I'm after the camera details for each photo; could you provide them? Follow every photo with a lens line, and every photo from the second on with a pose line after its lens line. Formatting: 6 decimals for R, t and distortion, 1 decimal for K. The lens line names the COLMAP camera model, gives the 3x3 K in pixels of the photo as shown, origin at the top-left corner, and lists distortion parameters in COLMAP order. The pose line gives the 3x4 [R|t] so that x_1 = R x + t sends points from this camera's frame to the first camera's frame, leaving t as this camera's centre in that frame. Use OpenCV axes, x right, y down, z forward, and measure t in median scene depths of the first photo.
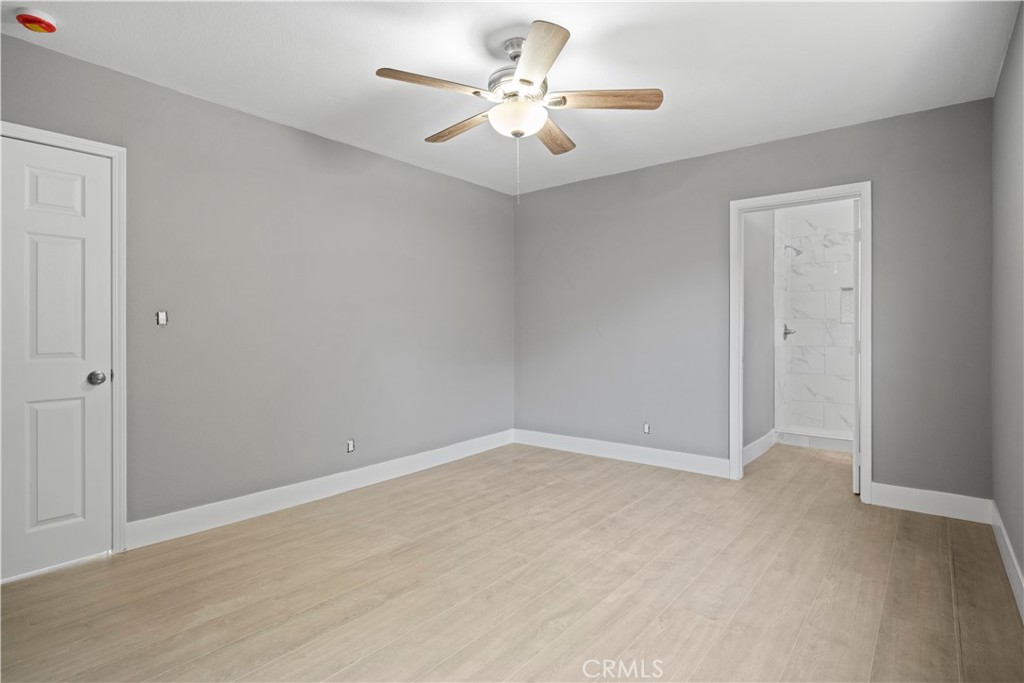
lens RADIAL K [[540.6, 0, 503.4], [0, 540.6, 337.5], [0, 0, 1]] dist [0.001446, 0.000684]
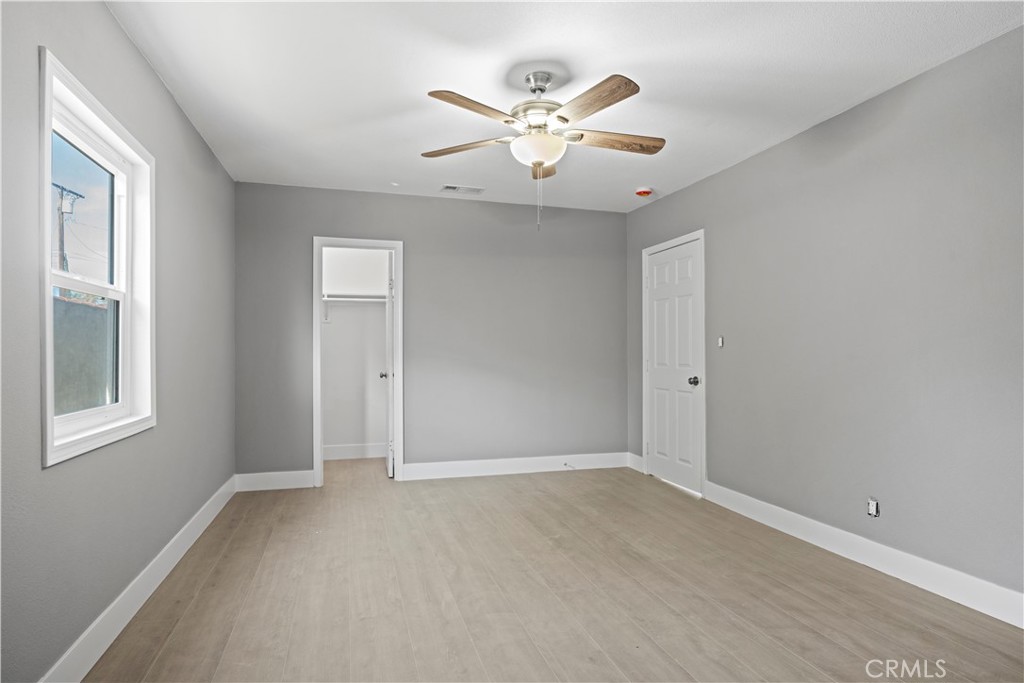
lens RADIAL K [[540.6, 0, 507.3], [0, 540.6, 346.4], [0, 0, 1]] dist [0.001446, 0.000684]
pose [[-0.570278, -0.007328, -0.821419, 0.876395], [-0.007956, 0.999963, -0.003397, -0.017979], [0.821414, 0.004598, -0.570314, 1.454889]]
